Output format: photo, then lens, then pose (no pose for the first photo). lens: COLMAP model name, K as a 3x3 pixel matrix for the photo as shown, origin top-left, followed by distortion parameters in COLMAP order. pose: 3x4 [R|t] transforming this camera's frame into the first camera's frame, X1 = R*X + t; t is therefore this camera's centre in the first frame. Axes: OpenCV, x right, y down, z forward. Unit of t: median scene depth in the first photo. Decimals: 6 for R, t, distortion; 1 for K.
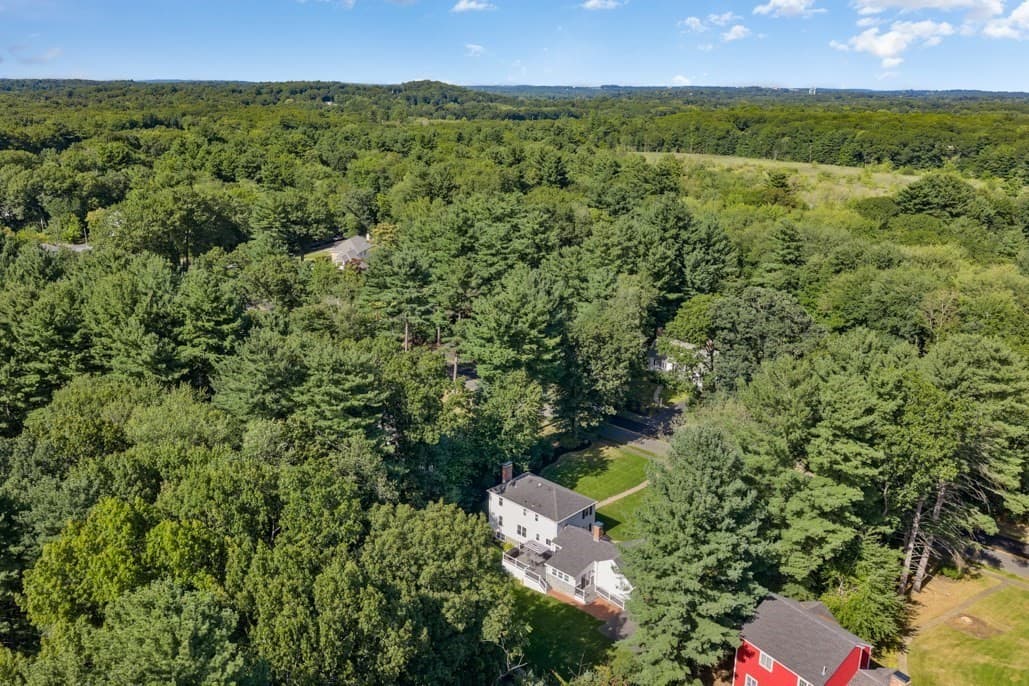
lens RADIAL K [[828.8, 0, 515.8], [0, 828.8, 344.4], [0, 0, 1]] dist [-0.000220, -0.010049]
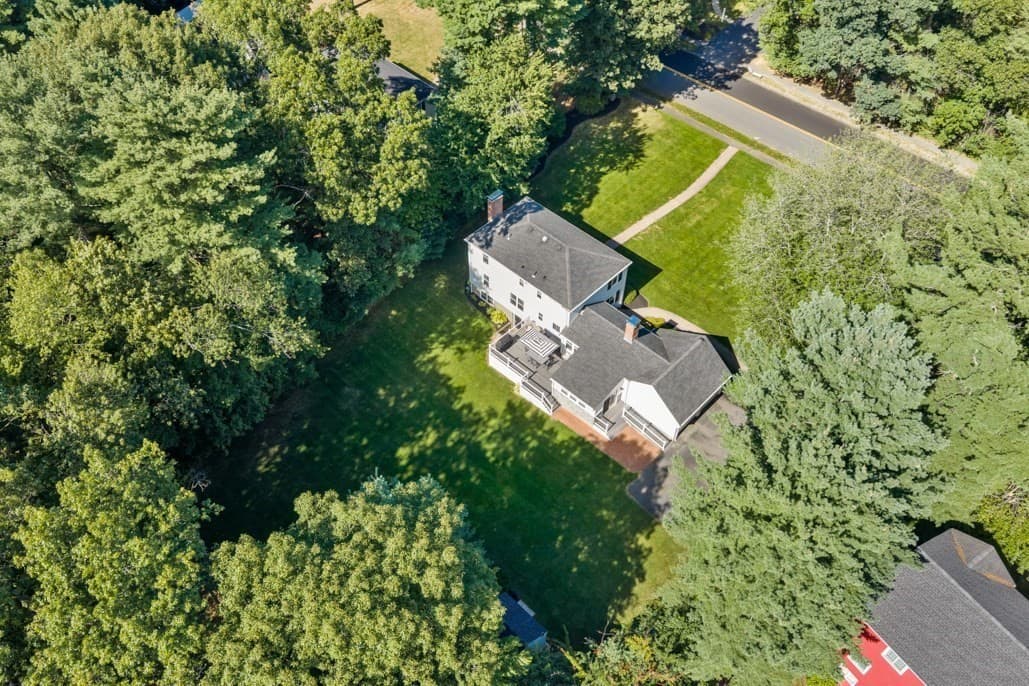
lens RADIAL K [[828.8, 0, 509.7], [0, 828.8, 343.5], [0, 0, 1]] dist [-0.000220, -0.010049]
pose [[0.999959, -0.002944, -0.008527, 0.006345], [0.007183, 0.831696, 0.555184, -0.121838], [0.005458, -0.555223, 0.831684, 0.408676]]
